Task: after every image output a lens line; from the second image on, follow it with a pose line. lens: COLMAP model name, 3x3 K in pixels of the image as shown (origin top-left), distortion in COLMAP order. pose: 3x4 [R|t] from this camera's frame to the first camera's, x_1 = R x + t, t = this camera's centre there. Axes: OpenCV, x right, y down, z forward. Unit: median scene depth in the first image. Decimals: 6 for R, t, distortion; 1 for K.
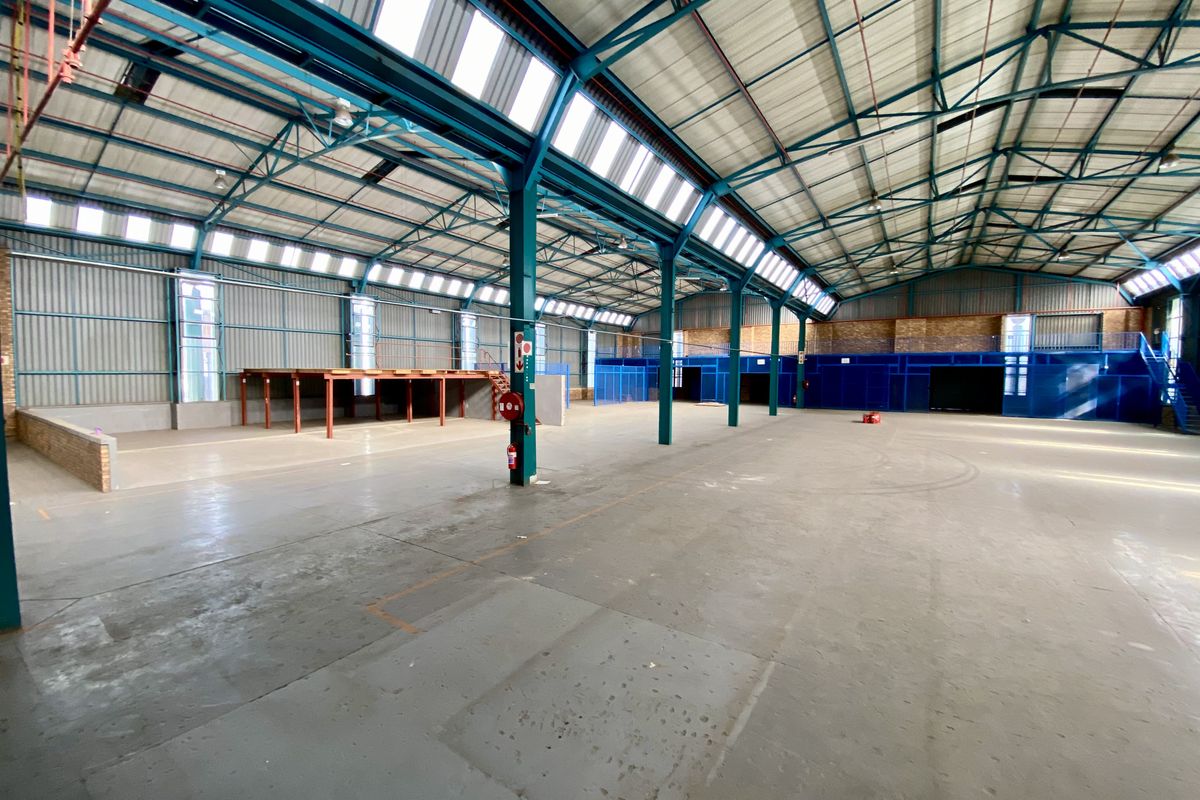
lens RADIAL K [[493.1, 0, 602.8], [0, 493.1, 394.8], [0, 0, 1]] dist [0.007138, -0.014149]
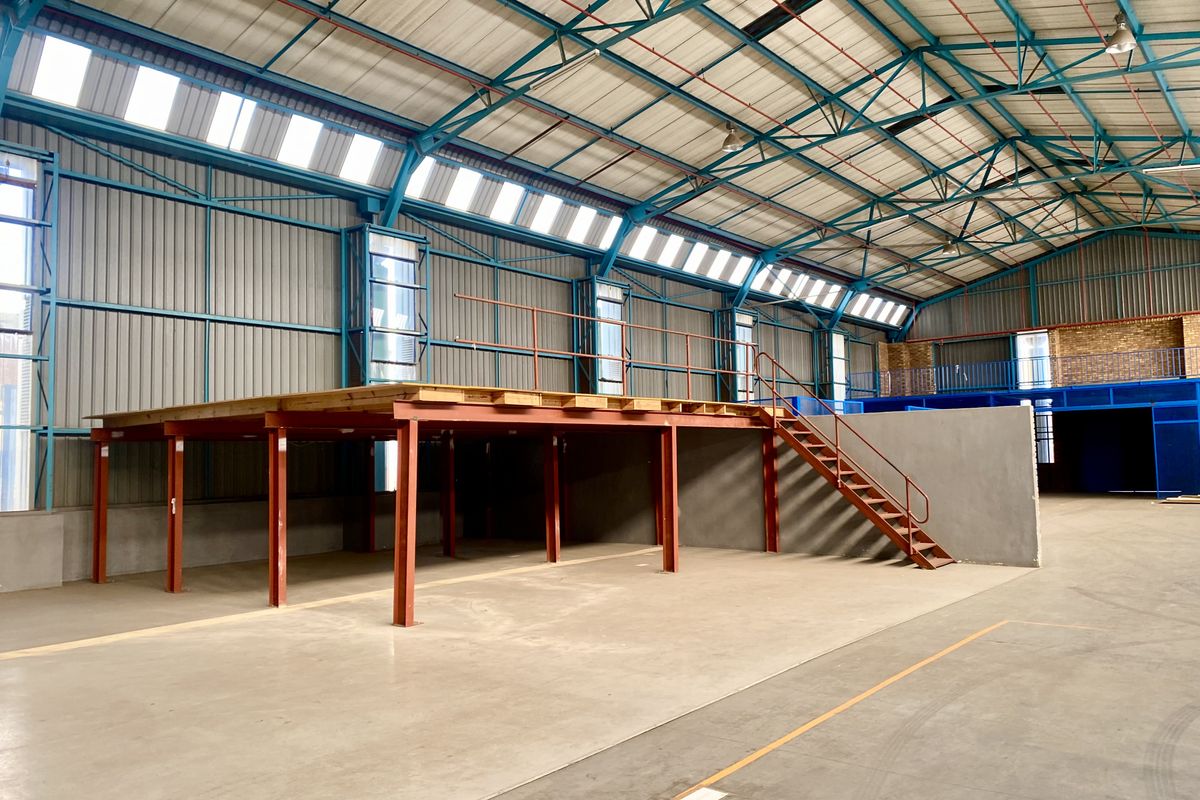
lens RADIAL K [[934.2, 0, 611.3], [0, 934.2, 382.0], [0, 0, 1]] dist [0.056721, -0.024264]
pose [[0.995130, -0.036710, -0.091484, -0.326041], [0.025167, 0.991928, -0.124281, 0.015949], [0.095308, 0.121374, 0.988021, 0.387576]]
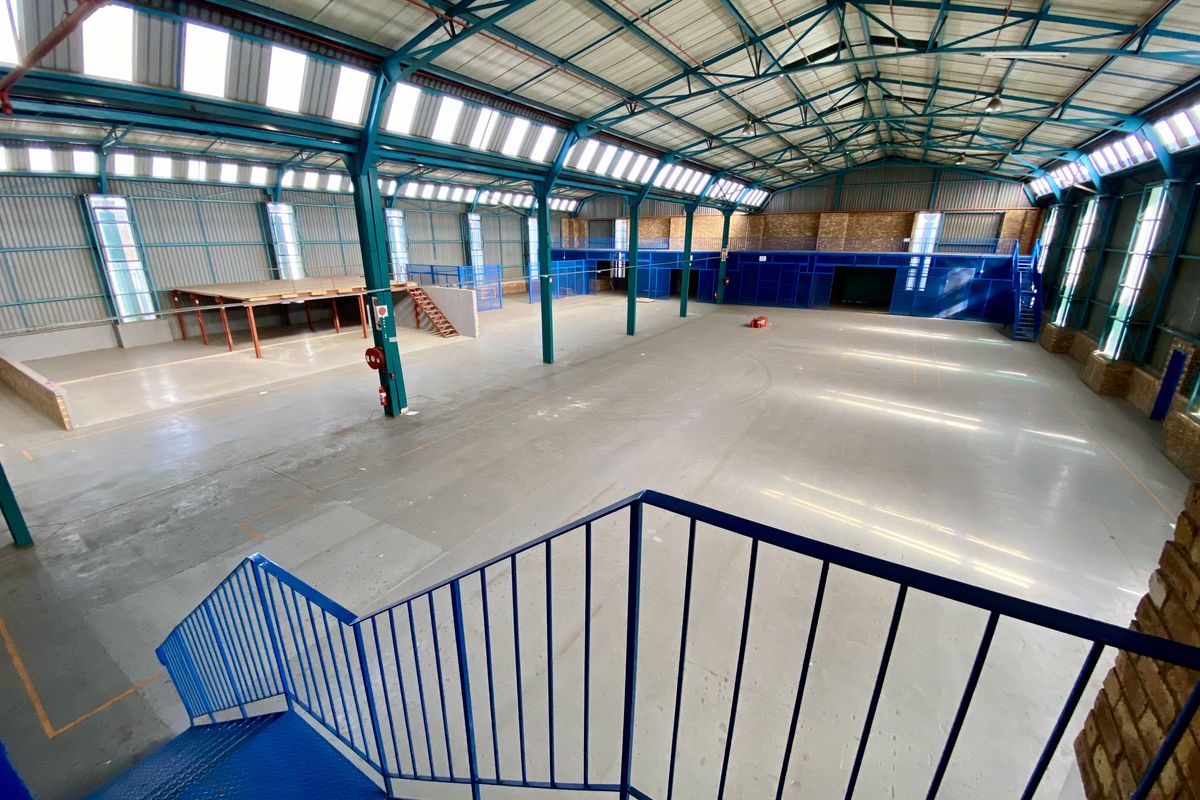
lens RADIAL K [[493.1, 0, 602.1], [0, 493.1, 397.2], [0, 0, 1]] dist [0.007138, -0.014149]
pose [[0.999331, -0.015548, 0.033115, 0.179518], [0.006170, 0.963858, 0.266343, -0.108514], [-0.036059, -0.265961, 0.963309, -0.139886]]
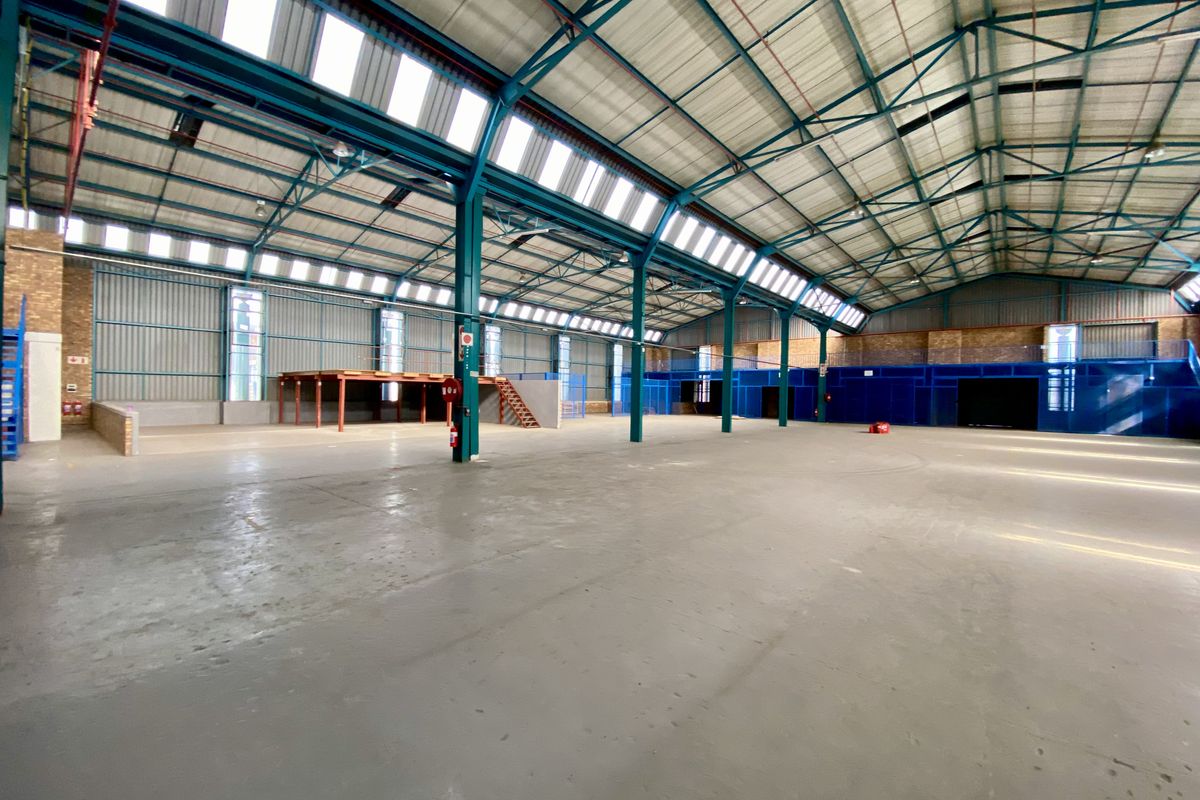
lens RADIAL K [[493.1, 0, 599.8], [0, 493.1, 393.4], [0, 0, 1]] dist [0.007138, -0.014149]
pose [[0.992488, 0.008345, -0.122054, 0.145133], [-0.014165, 0.998799, -0.046898, 0.039281], [0.121516, 0.048274, 0.991415, -0.038766]]
